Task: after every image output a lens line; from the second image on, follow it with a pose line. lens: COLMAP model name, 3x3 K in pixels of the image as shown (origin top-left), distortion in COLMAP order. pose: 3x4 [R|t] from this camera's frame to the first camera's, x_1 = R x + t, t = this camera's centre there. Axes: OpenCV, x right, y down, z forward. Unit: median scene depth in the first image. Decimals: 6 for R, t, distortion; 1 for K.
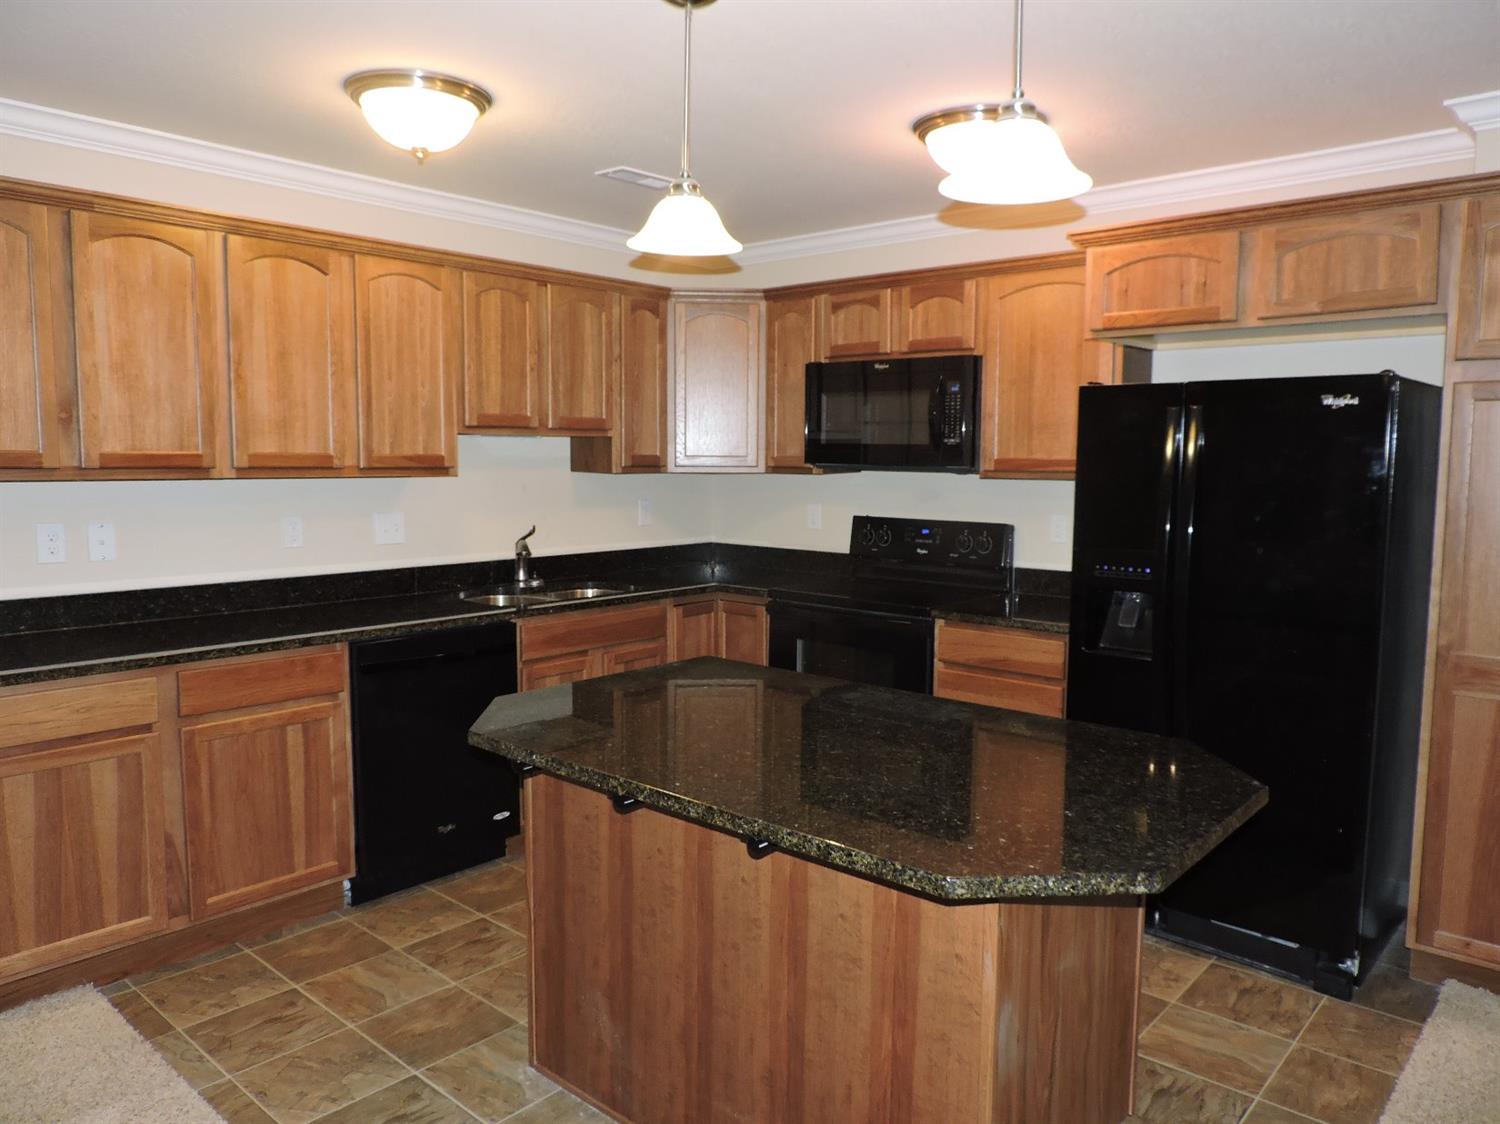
lens RADIAL K [[1064.7, 0, 750.0], [0, 1064.7, 562.0], [0, 0, 1]] dist [-0.021113, 0.000760]
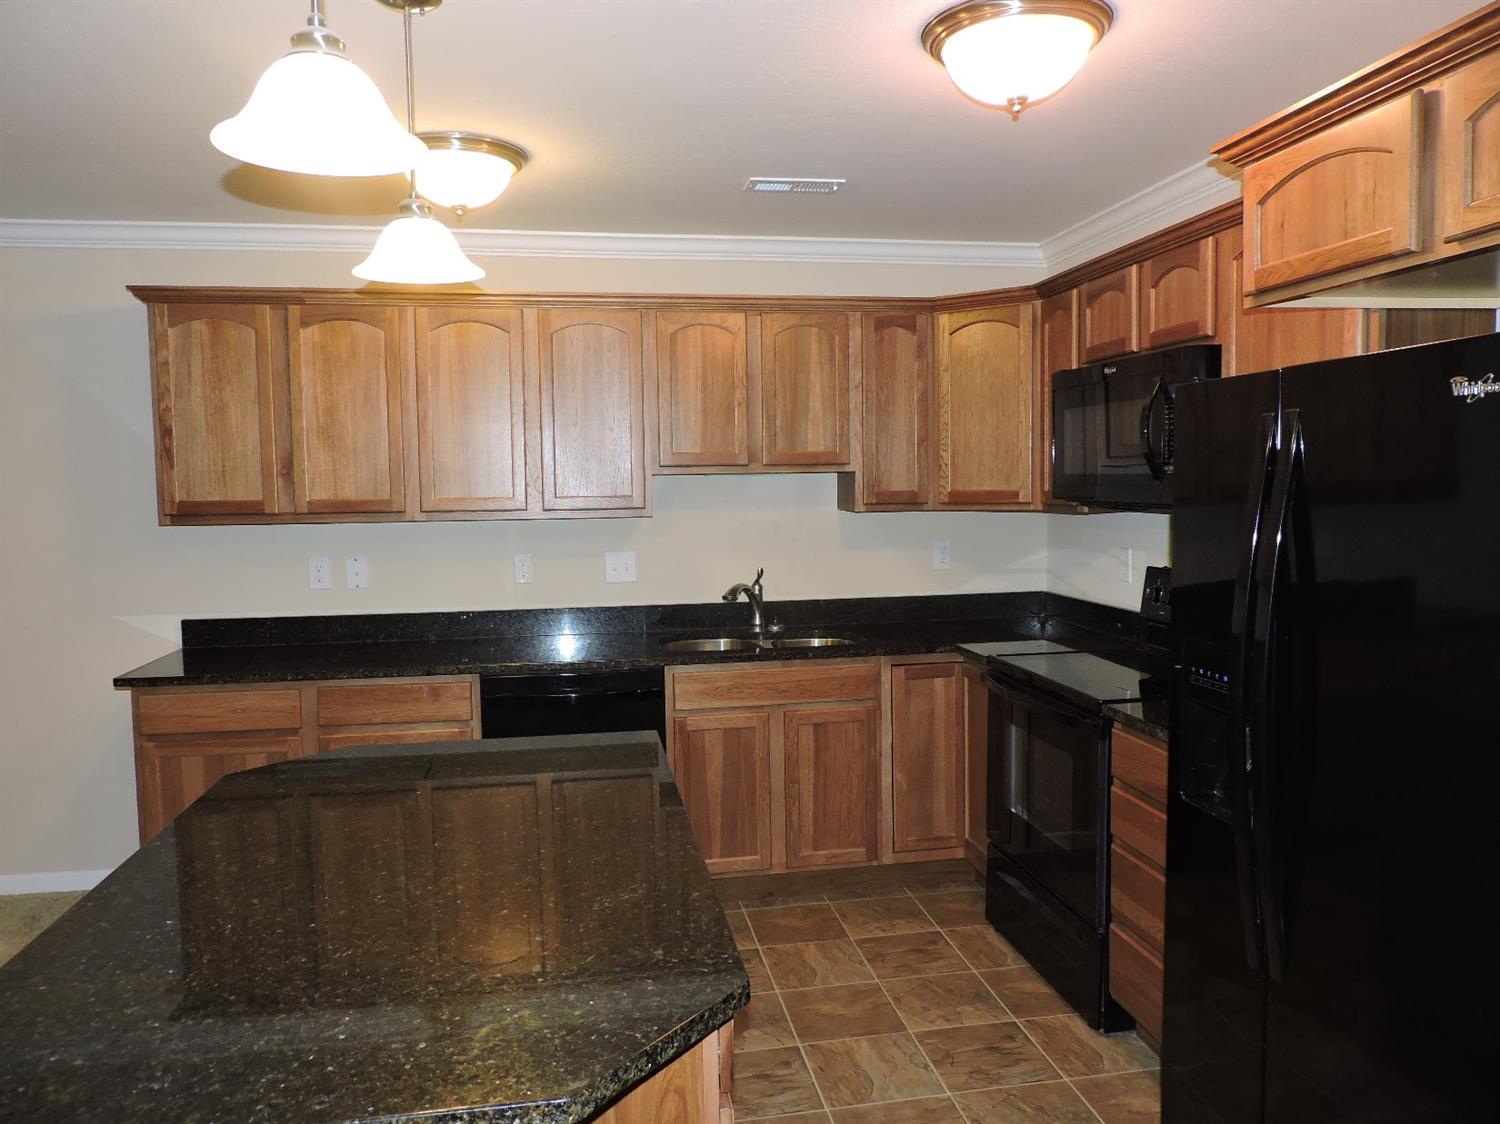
lens RADIAL K [[1115.9, 0, 750.0], [0, 1115.9, 562.0], [0, 0, 1]] dist [0.026094, 0.000759]
pose [[0.778452, 0.023628, -0.627259, 0.546181], [-0.041555, 0.999039, -0.013939, -0.033188], [0.626327, 0.036917, 0.778686, 0.289047]]
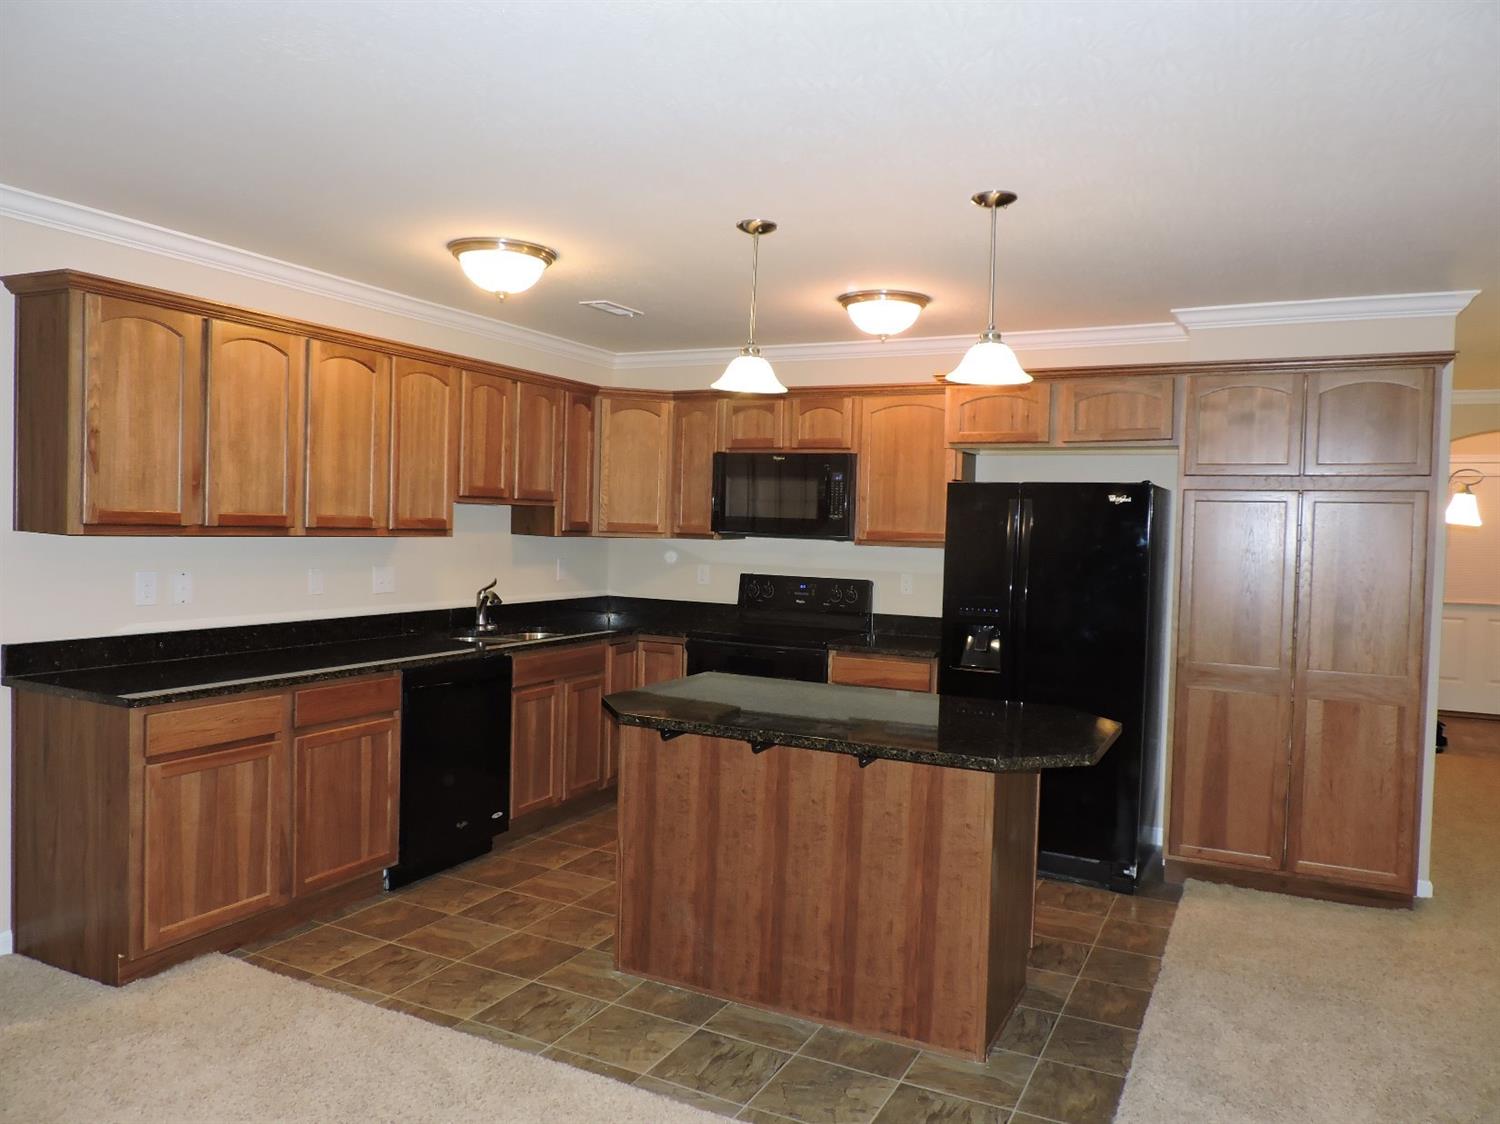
lens RADIAL K [[1064.7, 0, 750.0], [0, 1064.7, 562.0], [0, 0, 1]] dist [-0.021113, 0.000760]
pose [[0.967251, 0.010726, 0.253594, -0.304262], [0.004578, 0.998207, -0.059680, 0.026108], [-0.253780, 0.058886, 0.965468, -0.306436]]
